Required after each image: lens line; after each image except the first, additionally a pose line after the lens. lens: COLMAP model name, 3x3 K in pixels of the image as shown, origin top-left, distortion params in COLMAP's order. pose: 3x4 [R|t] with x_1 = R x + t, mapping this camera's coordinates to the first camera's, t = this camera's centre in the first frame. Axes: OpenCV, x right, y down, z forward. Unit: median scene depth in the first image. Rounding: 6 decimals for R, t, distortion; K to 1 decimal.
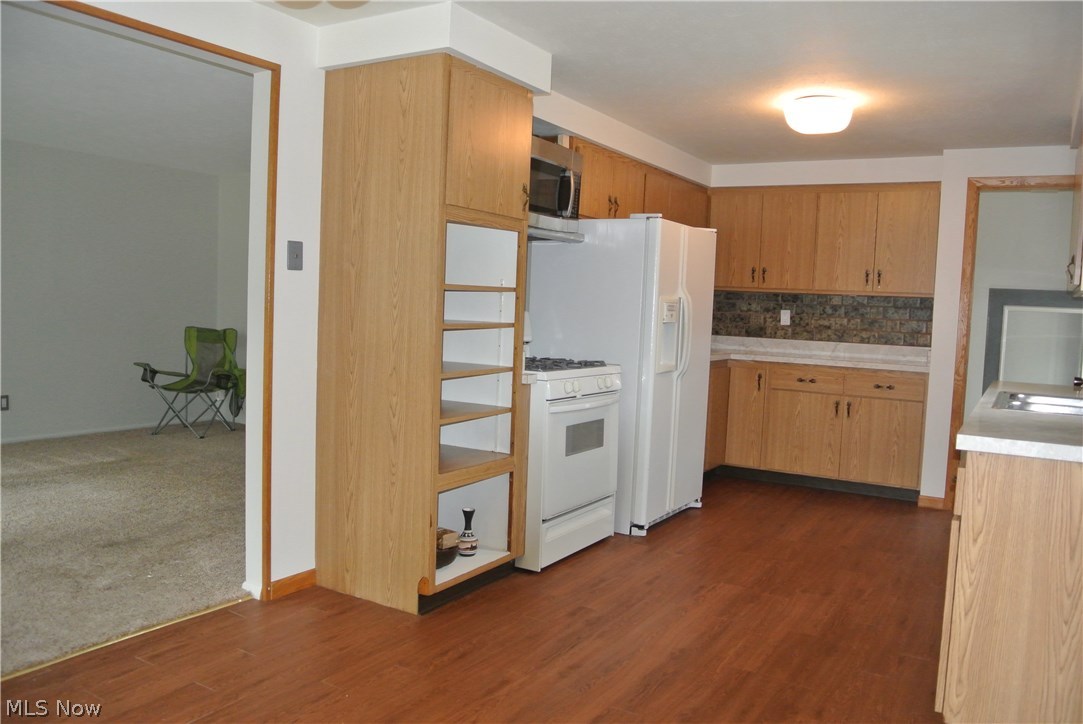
lens RADIAL K [[849.7, 0, 546.2], [0, 849.7, 361.4], [0, 0, 1]] dist [-0.086561, 0.038057]
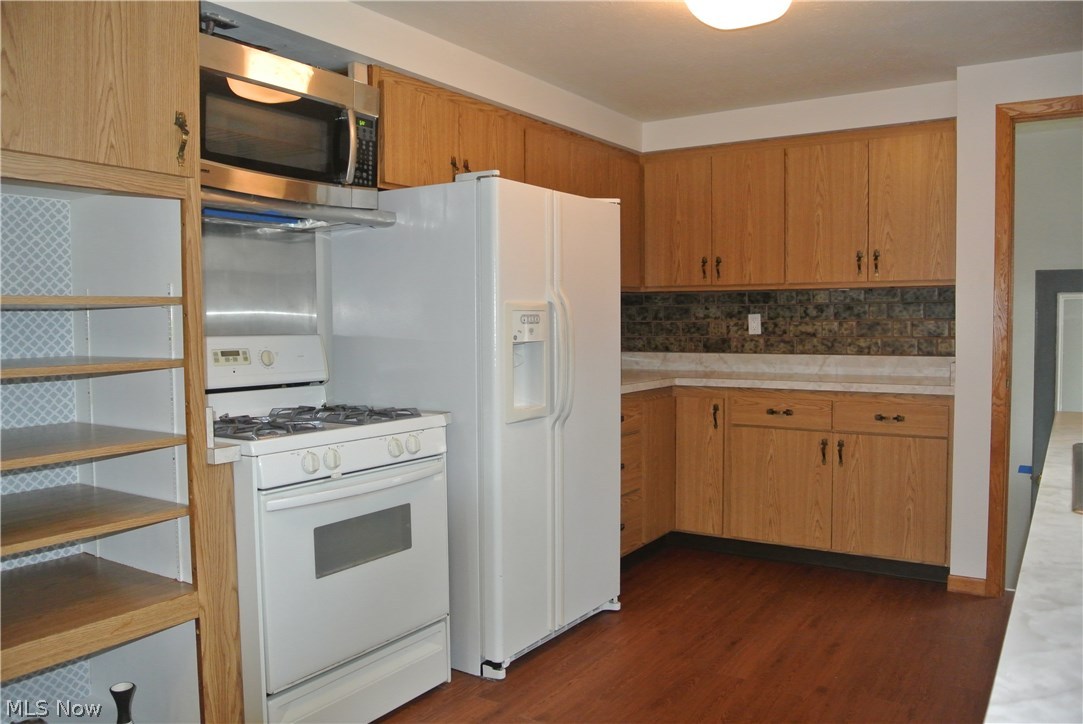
lens RADIAL K [[849.7, 0, 545.2], [0, 849.7, 363.2], [0, 0, 1]] dist [-0.086561, 0.038057]
pose [[0.998040, -0.046192, -0.042208, 0.192949], [0.045362, 0.998762, -0.020408, -0.016845], [0.043099, 0.018453, 0.998900, 0.380334]]
